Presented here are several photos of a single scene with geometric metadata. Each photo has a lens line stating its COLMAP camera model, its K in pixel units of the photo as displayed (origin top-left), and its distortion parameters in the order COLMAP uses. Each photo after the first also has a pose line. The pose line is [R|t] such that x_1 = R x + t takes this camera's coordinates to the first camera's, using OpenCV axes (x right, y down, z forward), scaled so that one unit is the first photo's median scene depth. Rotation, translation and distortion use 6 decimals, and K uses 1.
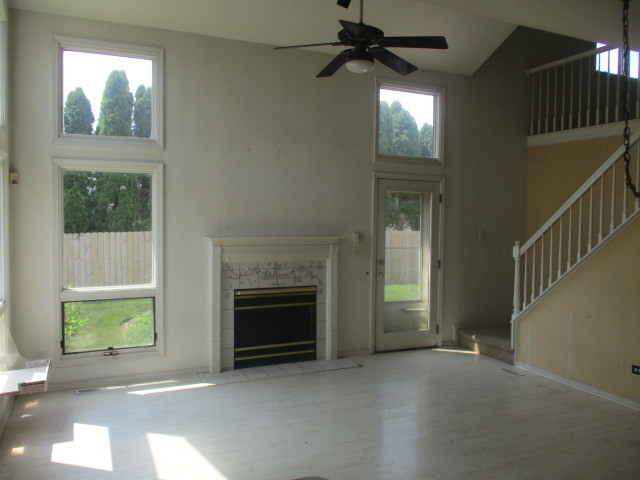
lens RADIAL K [[532.2, 0, 315.1], [0, 532.2, 240.4], [0, 0, 1]] dist [-0.059114, 0.037295]
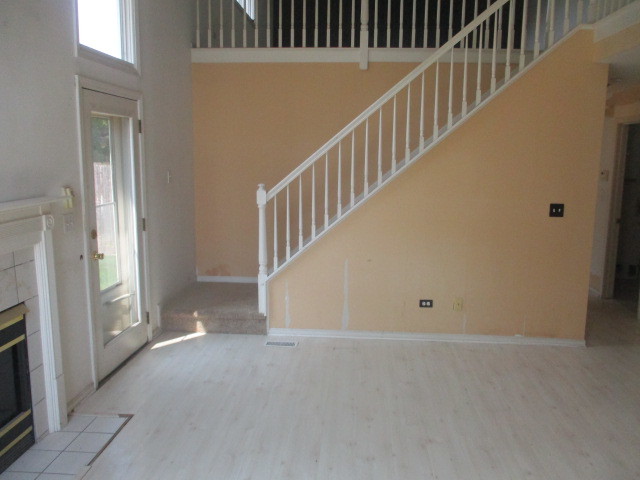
lens RADIAL K [[532.2, 0, 321.9], [0, 532.2, 236.8], [0, 0, 1]] dist [-0.059114, 0.037295]
pose [[0.462577, -0.151828, 0.873482, -0.279251], [0.041391, 0.987851, 0.149788, -0.034717], [-0.885612, -0.033135, 0.463242, 0.530897]]
